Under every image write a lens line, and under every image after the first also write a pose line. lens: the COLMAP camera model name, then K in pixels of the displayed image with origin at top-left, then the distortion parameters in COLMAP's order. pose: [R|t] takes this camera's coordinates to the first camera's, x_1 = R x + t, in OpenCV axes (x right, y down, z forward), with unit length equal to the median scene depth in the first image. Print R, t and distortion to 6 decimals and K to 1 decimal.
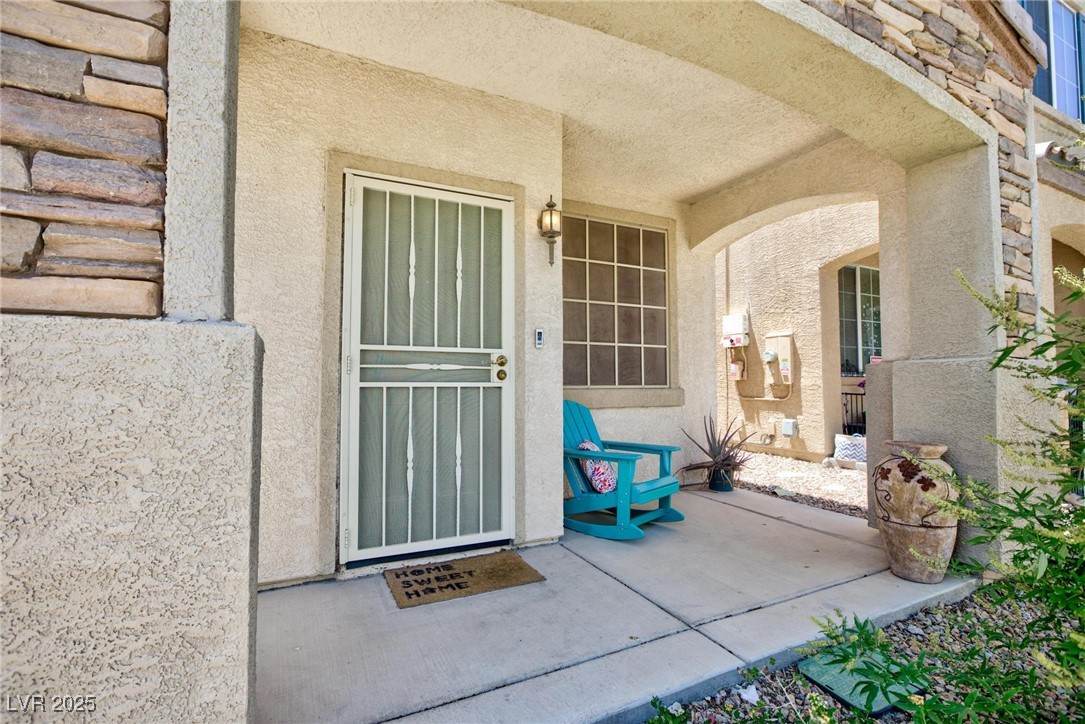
lens RADIAL K [[501.6, 0, 539.5], [0, 501.6, 360.4], [0, 0, 1]] dist [-0.001261, 0.002003]
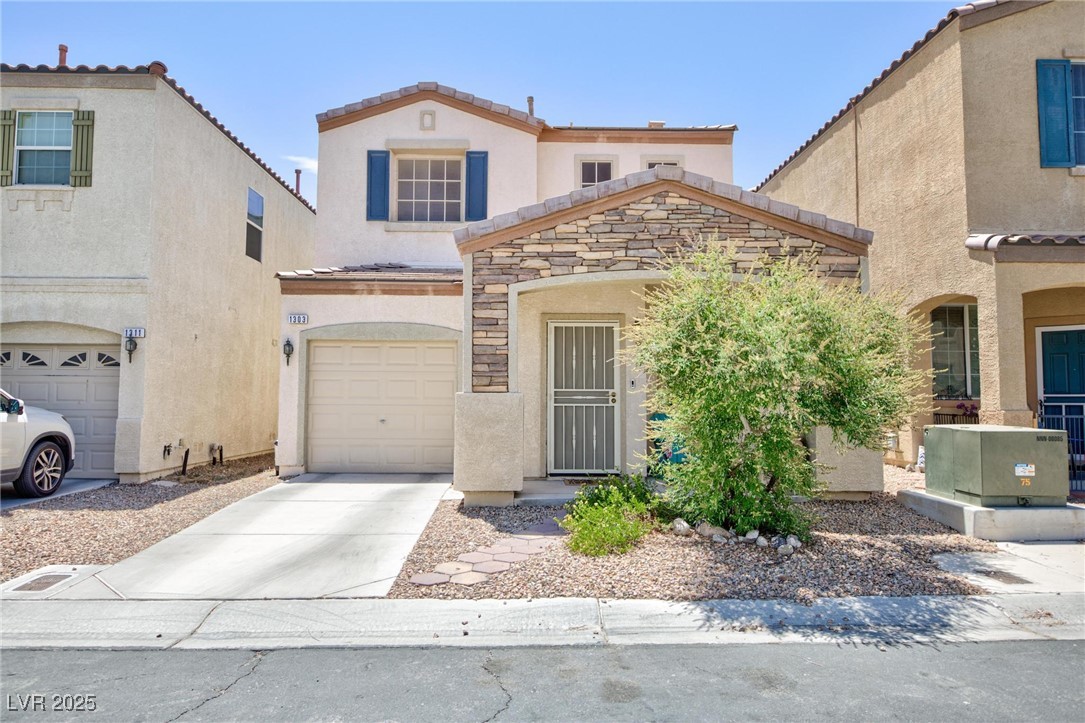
lens RADIAL K [[715.2, 0, 542.2], [0, 715.2, 360.4], [0, 0, 1]] dist [0.001053, 0.000097]
pose [[0.903545, -0.021860, -0.427936, 1.108423], [0.015363, 0.999708, -0.018629, -0.106553], [0.428218, 0.010257, 0.903617, -2.232786]]
